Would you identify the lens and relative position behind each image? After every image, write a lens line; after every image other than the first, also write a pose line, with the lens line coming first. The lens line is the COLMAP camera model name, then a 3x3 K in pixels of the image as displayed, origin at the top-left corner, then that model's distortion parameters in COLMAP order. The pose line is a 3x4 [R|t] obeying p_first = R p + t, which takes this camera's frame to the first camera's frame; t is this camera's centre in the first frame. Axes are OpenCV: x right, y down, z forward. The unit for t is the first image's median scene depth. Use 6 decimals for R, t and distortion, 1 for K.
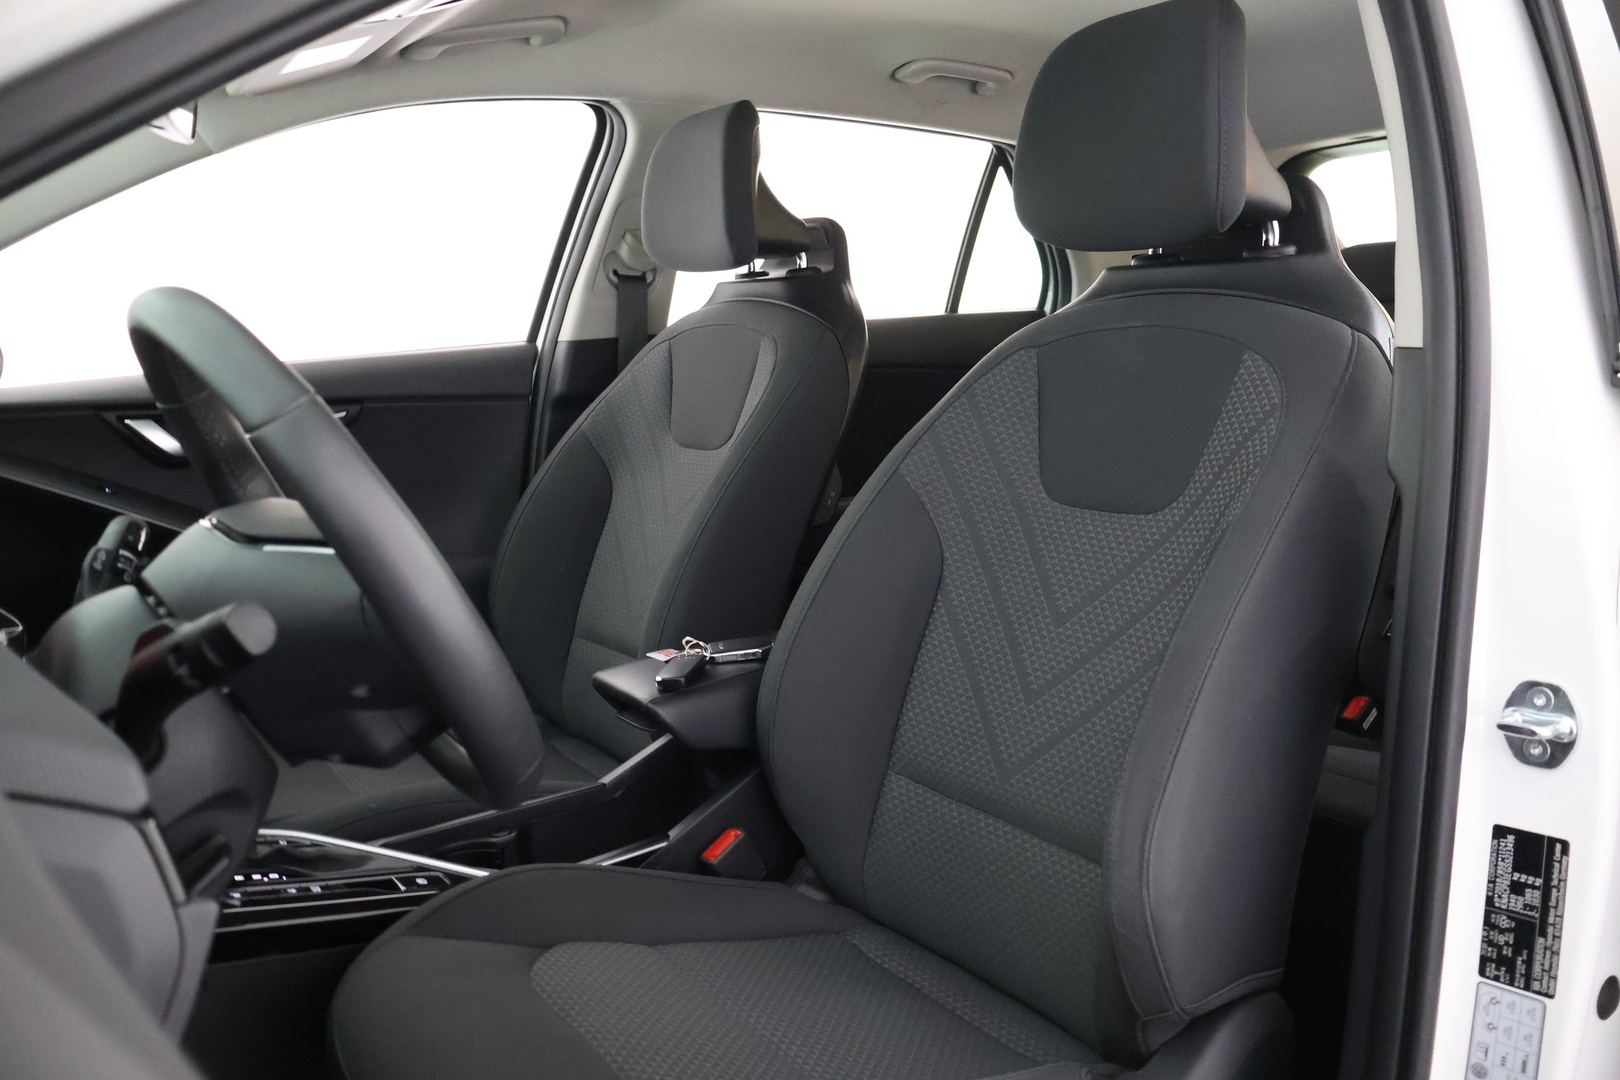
lens RADIAL K [[1352.6, 0, 768.4], [0, 1352.6, 536.3], [0, 0, 1]] dist [0.007275, -0.004494]
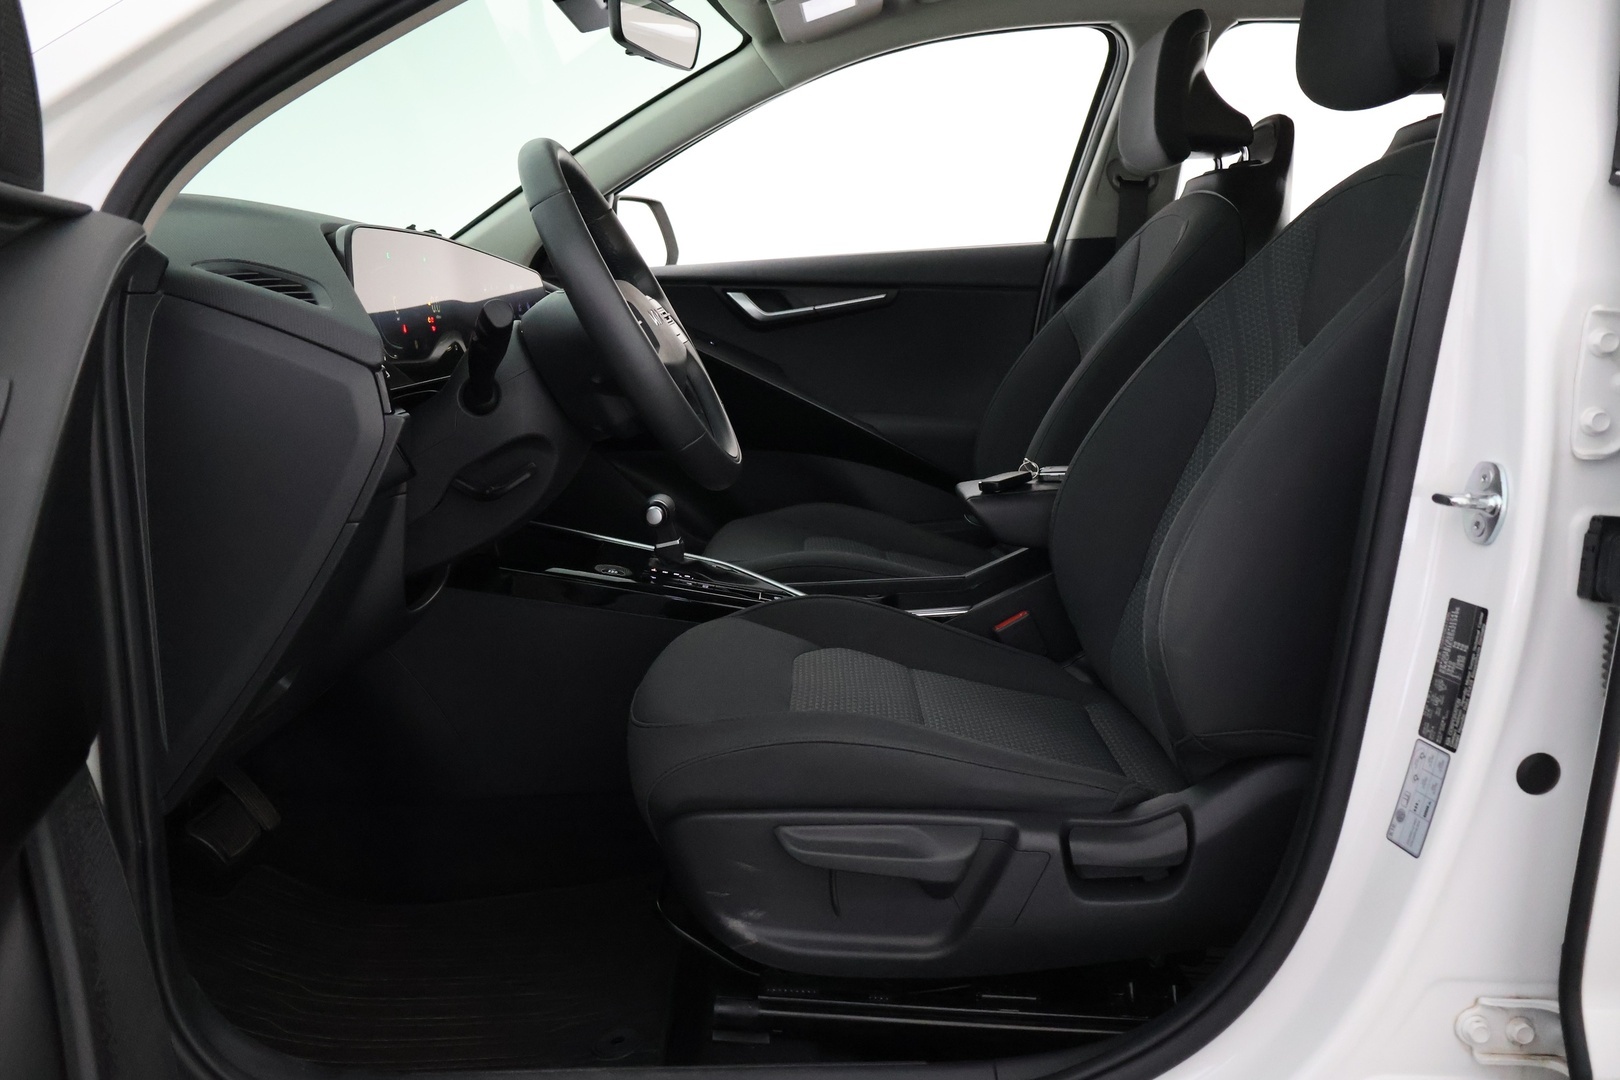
lens RADIAL K [[1352.6, 0, 768.4], [0, 1352.6, 536.3], [0, 0, 1]] dist [0.007275, -0.004494]
pose [[0.814372, 0.115254, -0.568784, 0.701209], [-0.106184, 0.993128, 0.049209, 0.168017], [0.570547, 0.020321, 0.821014, -0.199501]]
